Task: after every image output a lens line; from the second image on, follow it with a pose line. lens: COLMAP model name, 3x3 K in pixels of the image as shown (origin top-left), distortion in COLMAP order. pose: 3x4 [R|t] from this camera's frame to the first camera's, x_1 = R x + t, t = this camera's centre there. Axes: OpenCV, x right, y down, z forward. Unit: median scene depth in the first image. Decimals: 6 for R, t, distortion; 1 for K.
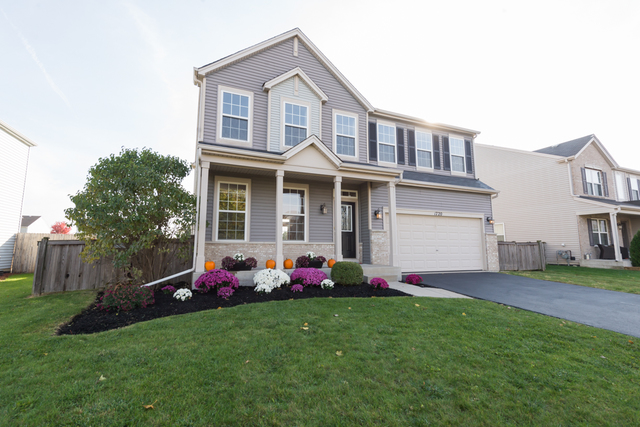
lens RADIAL K [[273.3, 0, 320.0], [0, 273.3, 213.5], [0, 0, 1]] dist [0.025686, 0.000019]
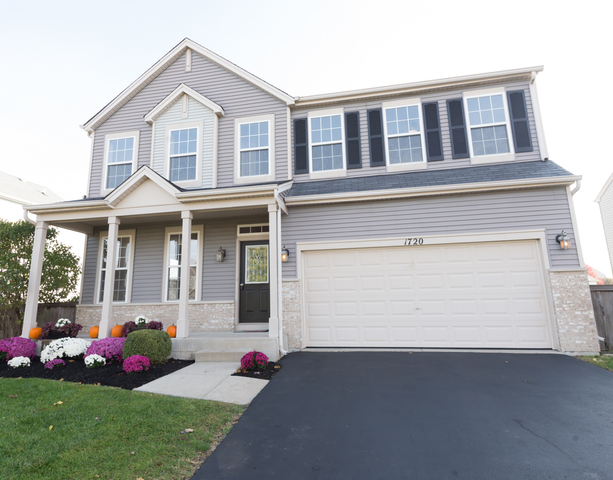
lens RADIAL K [[369.7, 0, 299.3], [0, 369.7, 230.6], [0, 0, 1]] dist [0.023462, -0.000871]
pose [[0.834149, -0.130323, -0.535920, 0.666243], [0.088573, 0.990724, -0.103058, 0.037059], [0.544380, 0.038498, 0.837955, 0.254559]]
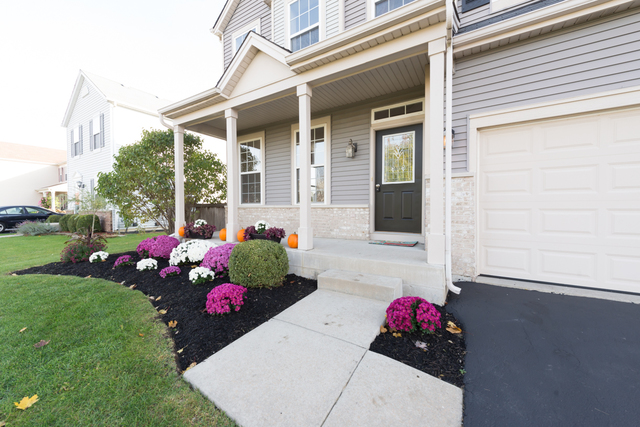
lens RADIAL K [[255.1, 0, 308.1], [0, 255.1, 214.3], [0, 0, 1]] dist [0.002098, -0.000031]
pose [[0.563650, 0.016213, -0.825854, 0.390495], [0.103101, 0.990608, 0.089815, 0.059061], [0.819554, -0.135771, 0.556685, 0.535807]]
